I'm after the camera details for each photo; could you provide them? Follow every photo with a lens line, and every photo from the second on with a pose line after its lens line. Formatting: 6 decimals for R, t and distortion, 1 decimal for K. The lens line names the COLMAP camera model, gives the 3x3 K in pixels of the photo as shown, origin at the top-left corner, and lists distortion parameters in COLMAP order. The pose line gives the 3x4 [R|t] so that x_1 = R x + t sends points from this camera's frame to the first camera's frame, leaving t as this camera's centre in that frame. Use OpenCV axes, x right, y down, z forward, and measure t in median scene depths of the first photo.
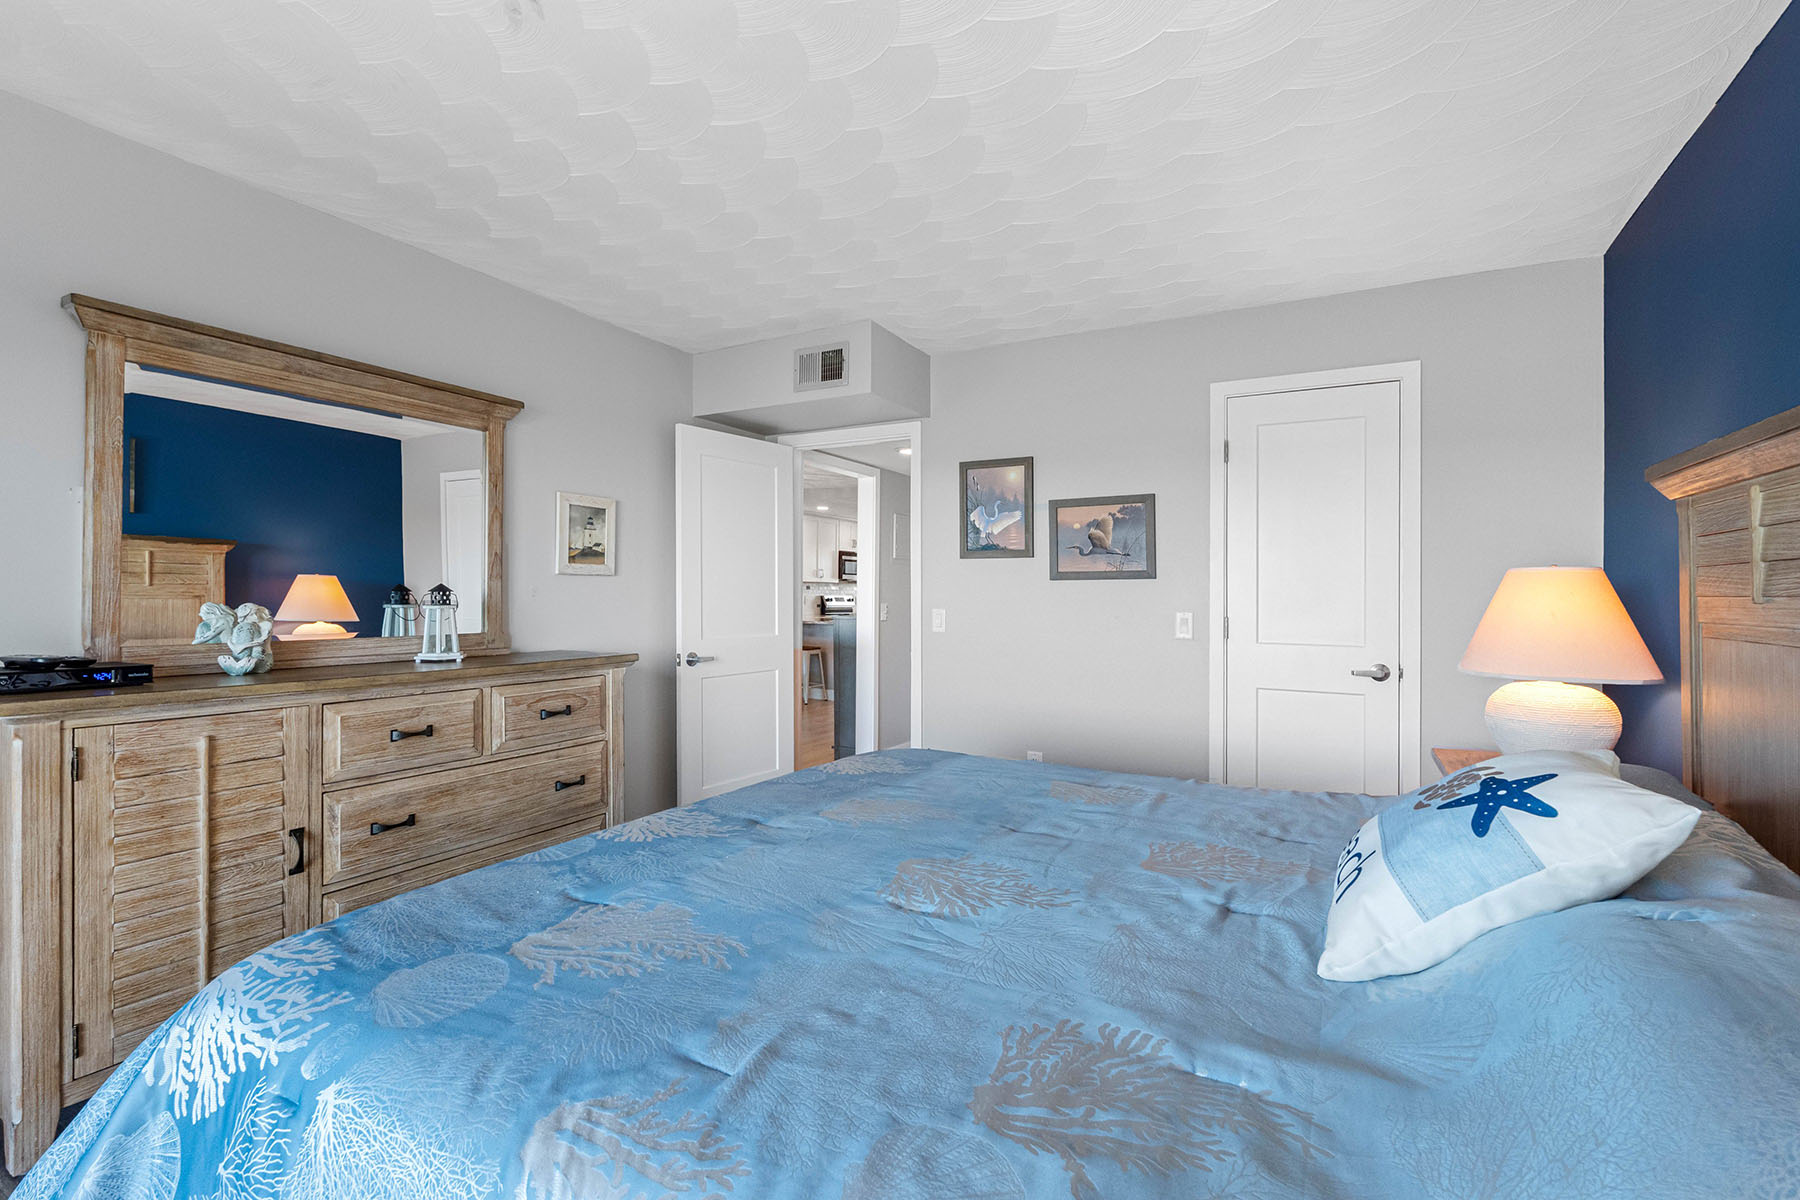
lens RADIAL K [[801.6, 0, 900.6], [0, 801.6, 588.2], [0, 0, 1]] dist [-0.002588, -0.000037]
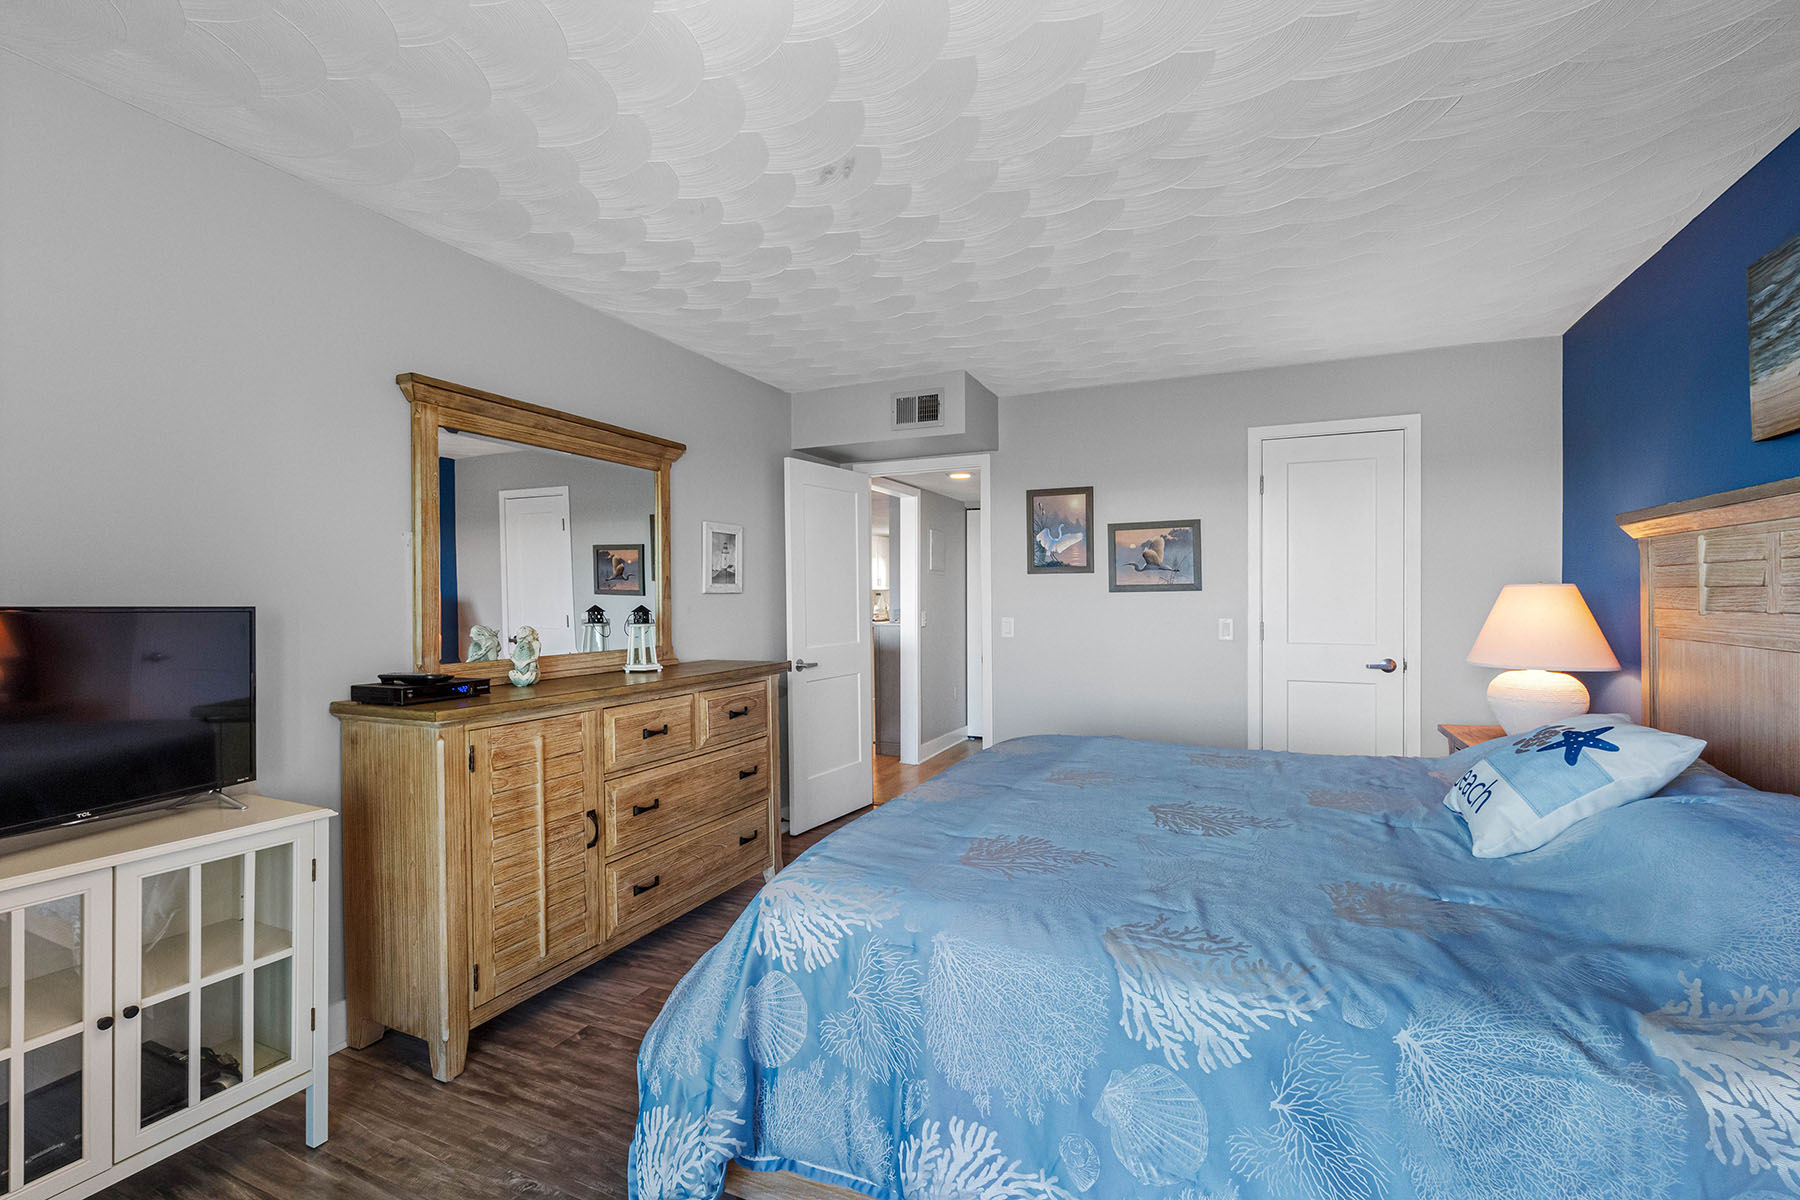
lens RADIAL K [[801.6, 0, 900.4], [0, 801.6, 598.6], [0, 0, 1]] dist [-0.002588, -0.000037]
pose [[0.996588, -0.012069, 0.081644, -0.344760], [0.011084, 0.999860, 0.012509, -0.030299], [-0.081784, -0.011561, 0.996583, -0.230828]]
